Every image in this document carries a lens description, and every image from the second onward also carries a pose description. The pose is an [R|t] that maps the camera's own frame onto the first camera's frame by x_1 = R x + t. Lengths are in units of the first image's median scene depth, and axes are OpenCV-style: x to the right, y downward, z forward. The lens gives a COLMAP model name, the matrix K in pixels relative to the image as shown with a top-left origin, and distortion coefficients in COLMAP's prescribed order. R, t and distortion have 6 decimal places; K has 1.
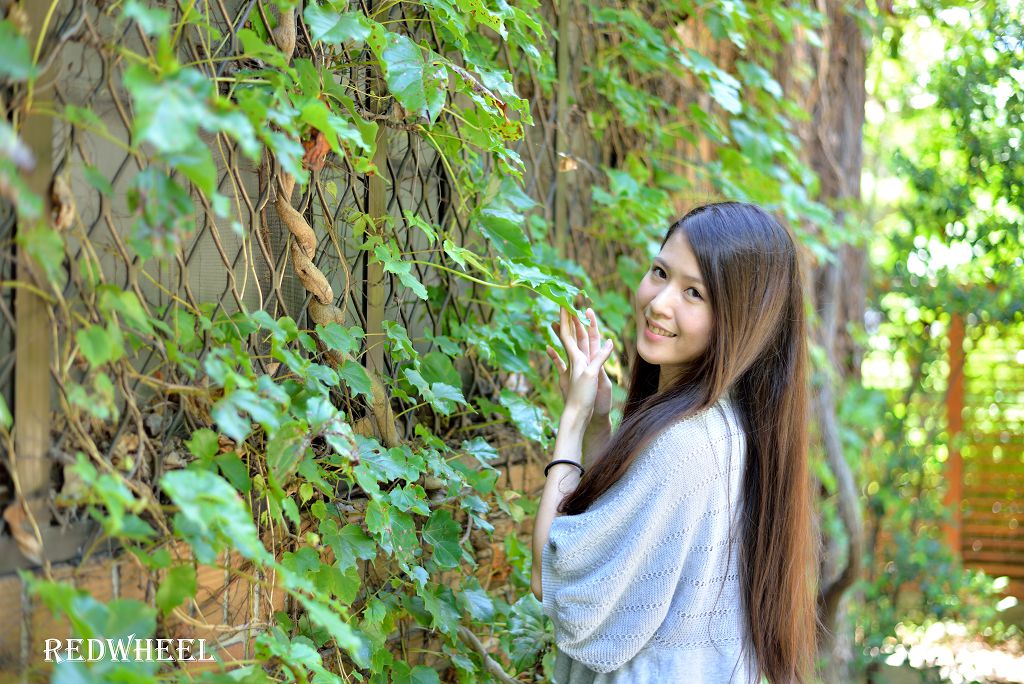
lens RADIAL K [[1480.8, 0, 512.0], [0, 1480.8, 342.0], [0, 0, 1]] dist [-0.344199, 1.405728]
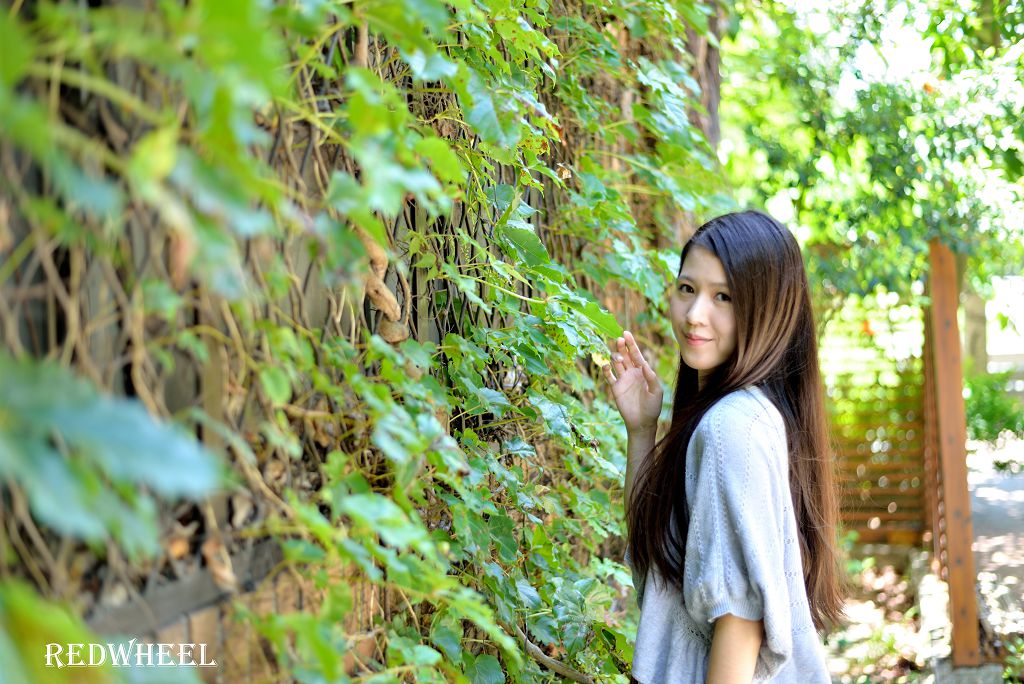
lens RADIAL K [[1477.4, 0, 511.9], [0, 1477.4, 306.0], [0, 0, 1]] dist [-0.134946, -0.047602]
pose [[0.988764, -0.033461, 0.145690, -0.184754], [0.033400, 0.999438, 0.002865, -0.034438], [-0.145704, 0.002033, 0.989326, -0.056457]]
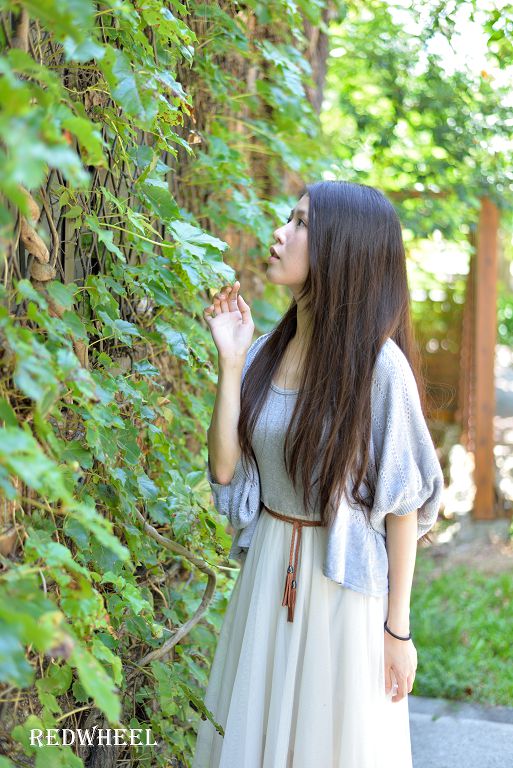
lens RADIAL K [[1108.0, 0, 238.4], [0, 1108.0, 384.2], [0, 0, 1]] dist [-0.134946, -0.047602]
pose [[0.975867, -0.009903, 0.218141, -0.159573], [-0.024019, 0.988041, 0.152309, -0.066503], [-0.217040, -0.153873, 0.963959, 0.043589]]
